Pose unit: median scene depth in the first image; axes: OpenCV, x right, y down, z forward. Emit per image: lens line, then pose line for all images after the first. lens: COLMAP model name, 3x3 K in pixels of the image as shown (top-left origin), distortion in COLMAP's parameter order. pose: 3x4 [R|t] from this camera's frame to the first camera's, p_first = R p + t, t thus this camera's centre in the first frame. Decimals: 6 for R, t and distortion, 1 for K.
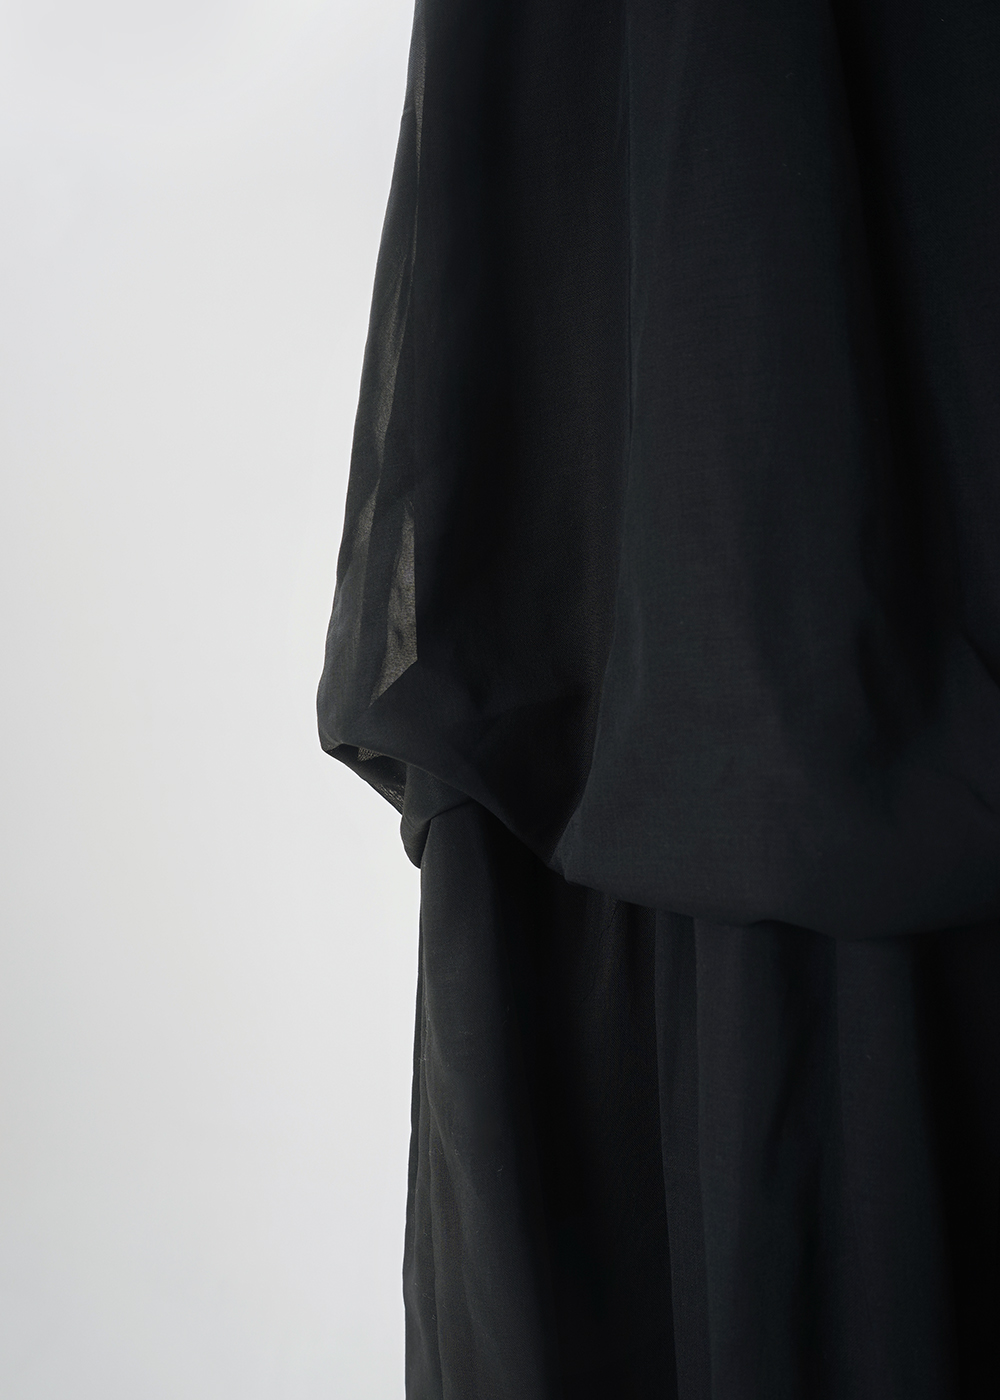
lens RADIAL K [[1239.4, 0, 503.6], [0, 1239.4, 701.8], [0, 0, 1]] dist [-0.022594, 0.007645]
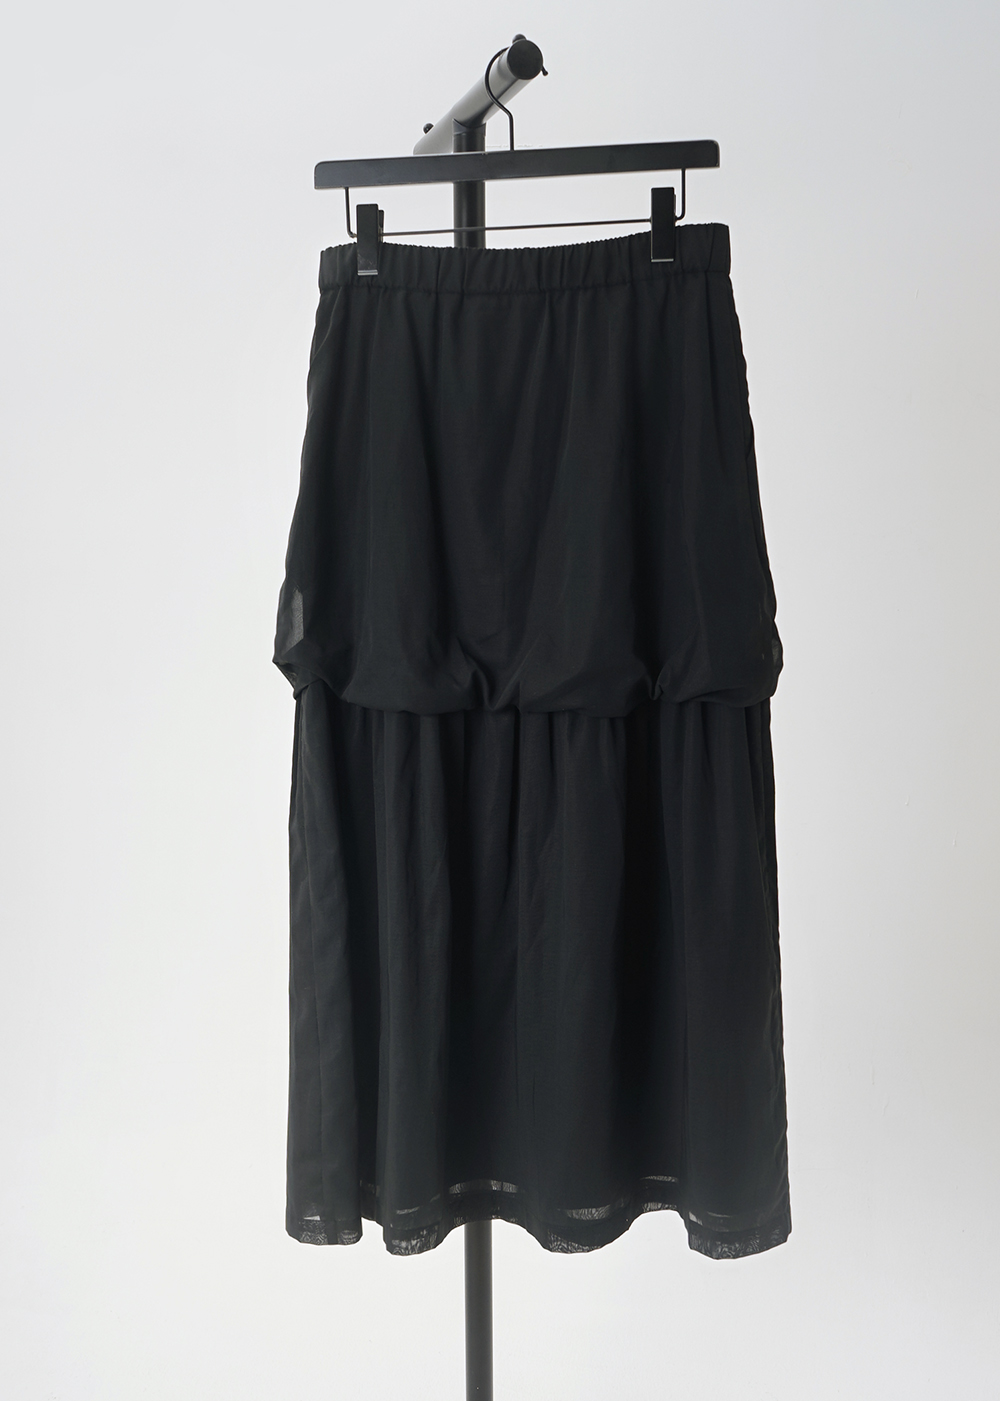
lens RADIAL K [[1240.2, 0, 493.0], [0, 1240.2, 703.9], [0, 0, 1]] dist [-0.022594, 0.007645]
pose [[0.964438, 0.005012, 0.264263, -0.483188], [-0.032324, 0.994552, 0.099105, -0.213191], [-0.262327, -0.104122, 0.959345, -2.490937]]
